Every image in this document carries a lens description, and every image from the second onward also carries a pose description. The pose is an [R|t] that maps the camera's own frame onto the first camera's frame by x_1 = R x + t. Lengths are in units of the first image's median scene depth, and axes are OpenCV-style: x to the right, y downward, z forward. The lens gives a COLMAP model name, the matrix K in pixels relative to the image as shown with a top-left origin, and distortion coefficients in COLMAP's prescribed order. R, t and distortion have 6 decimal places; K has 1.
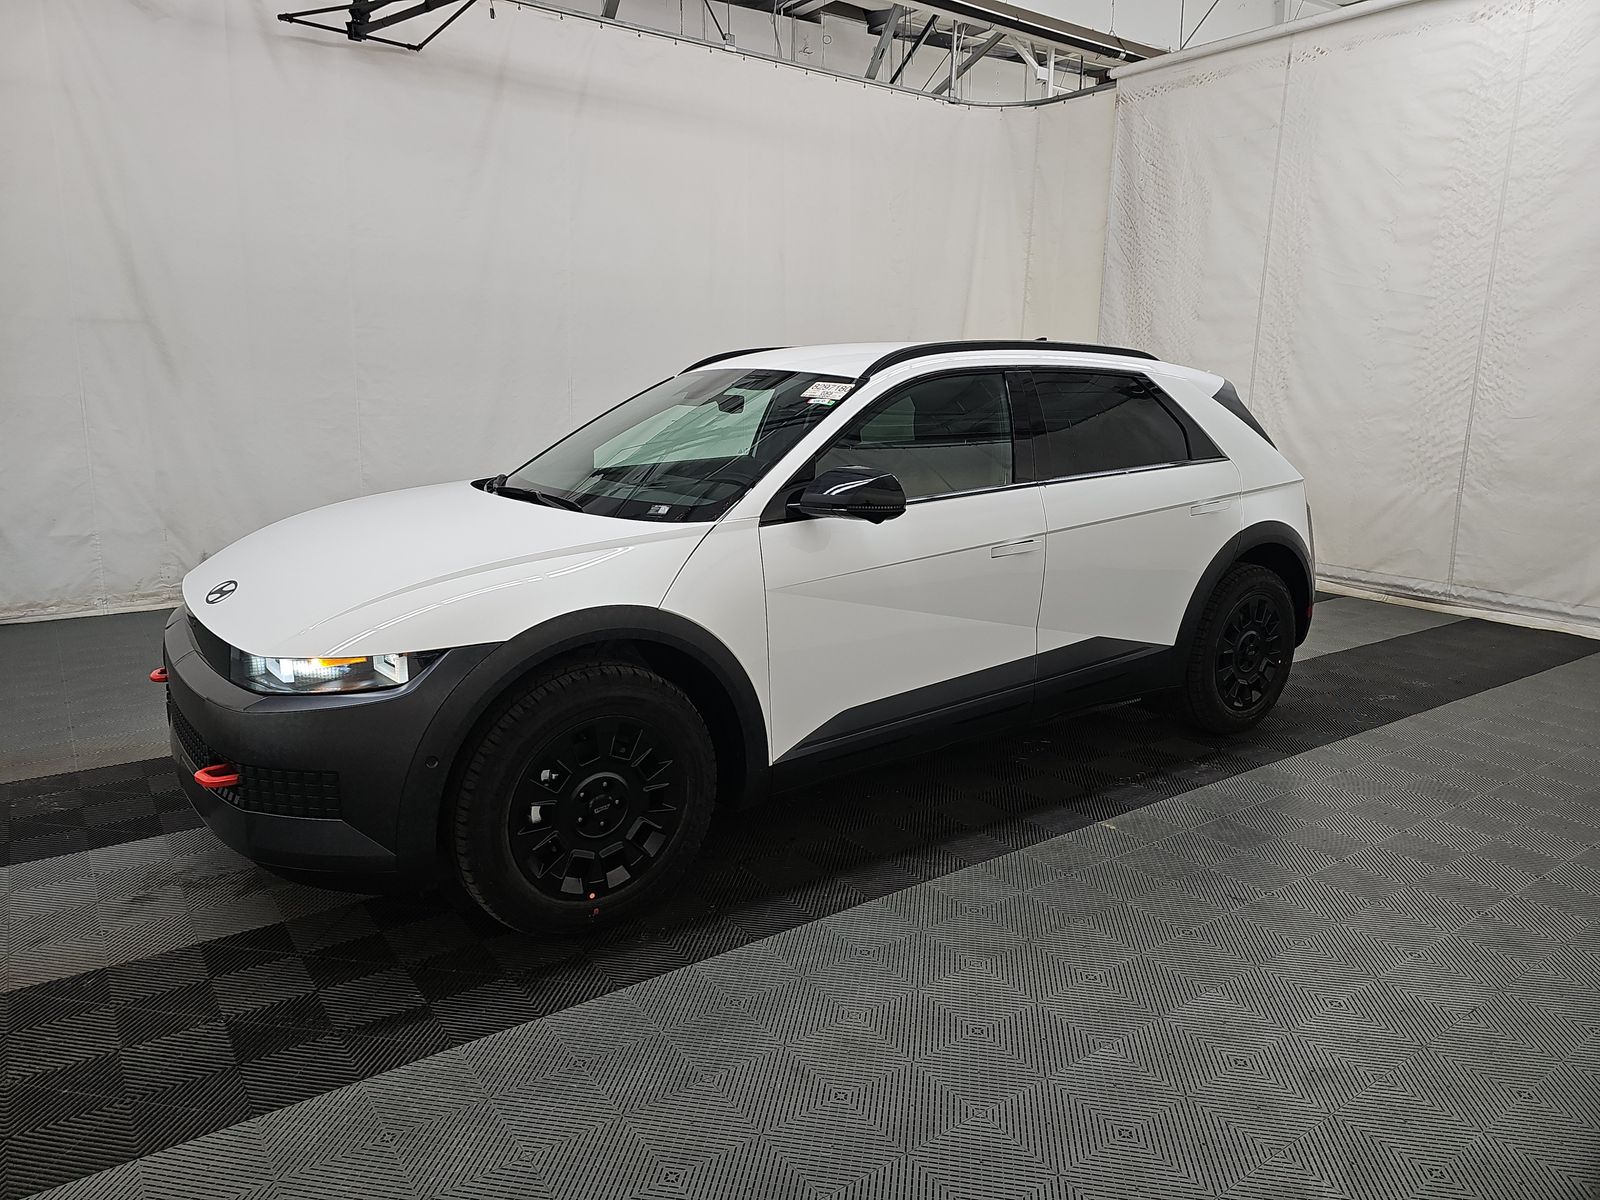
lens RADIAL K [[1054.3, 0, 776.3], [0, 1054.3, 590.2], [0, 0, 1]] dist [0.022078, -0.021432]
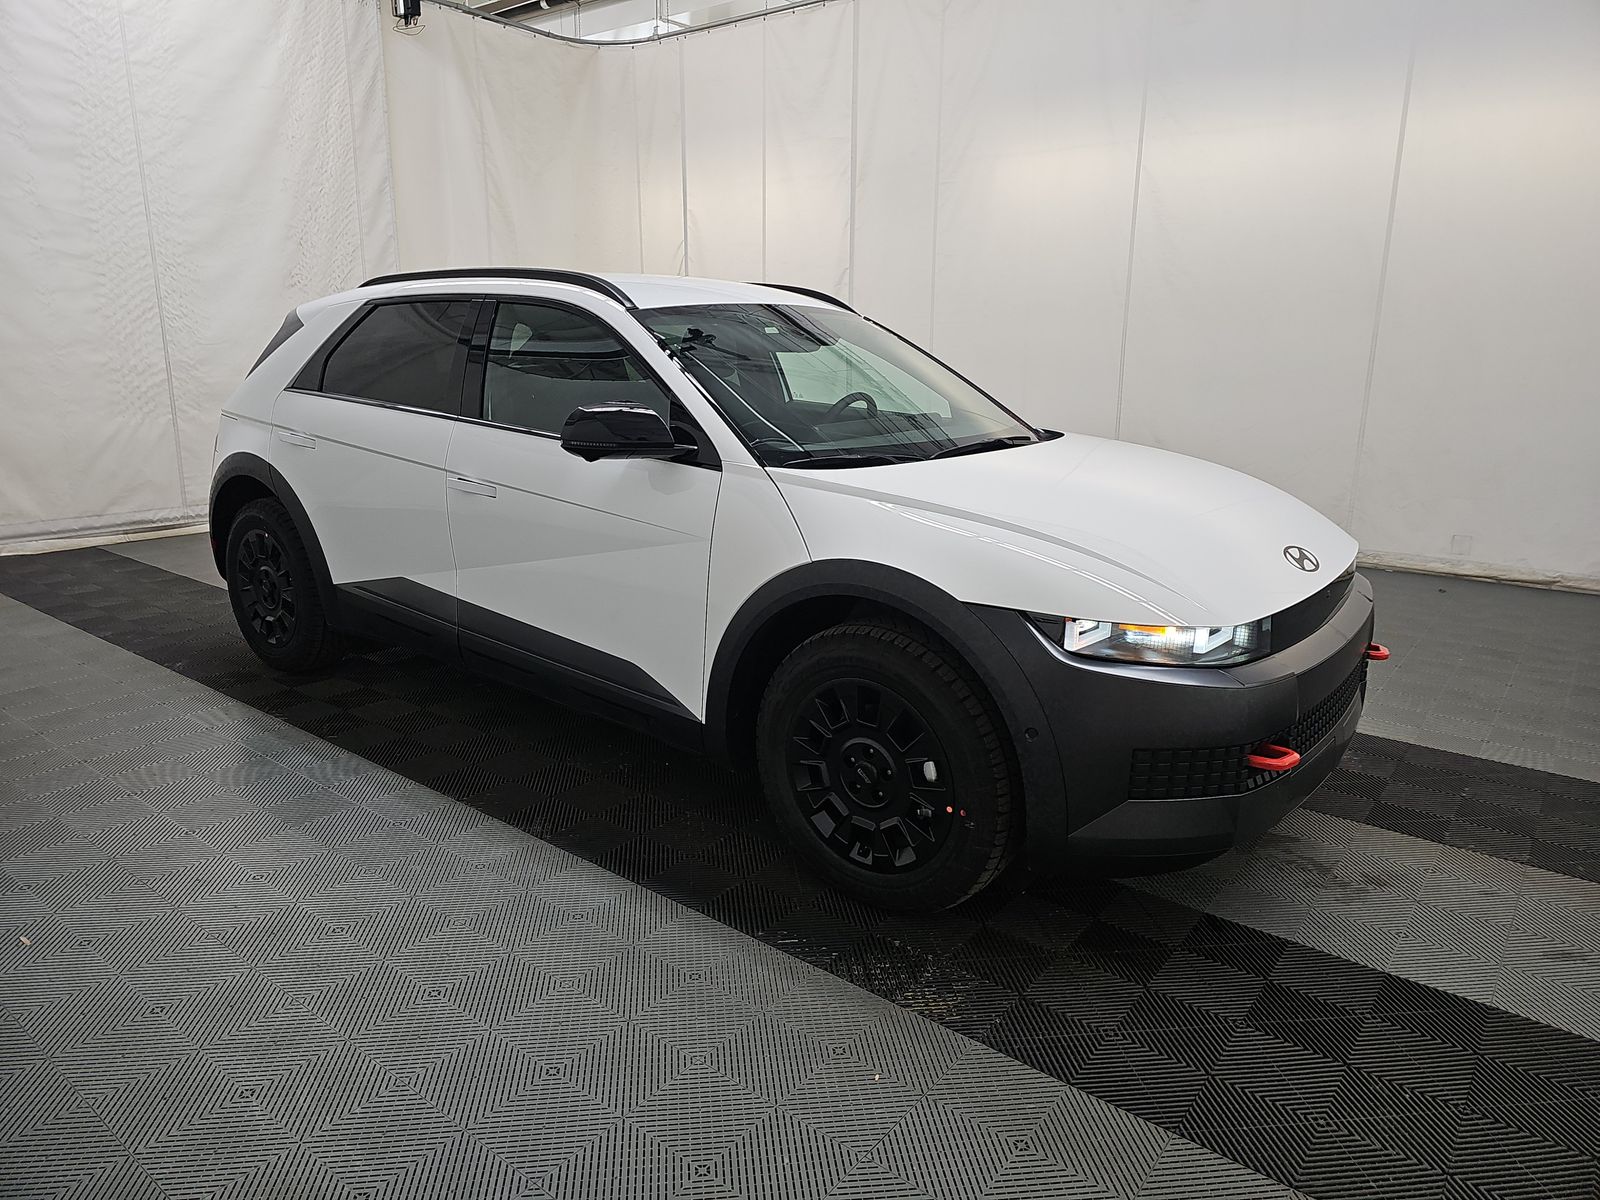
lens RADIAL K [[1054.3, 0, 799.9], [0, 1054.3, 600.1], [0, 0, 1]] dist [0.022078, -0.021432]
pose [[-0.283963, -0.248821, 0.925988, -0.541632], [0.171202, 0.937066, 0.304299, -0.136896], [-0.943427, 0.244940, -0.223493, 0.698917]]
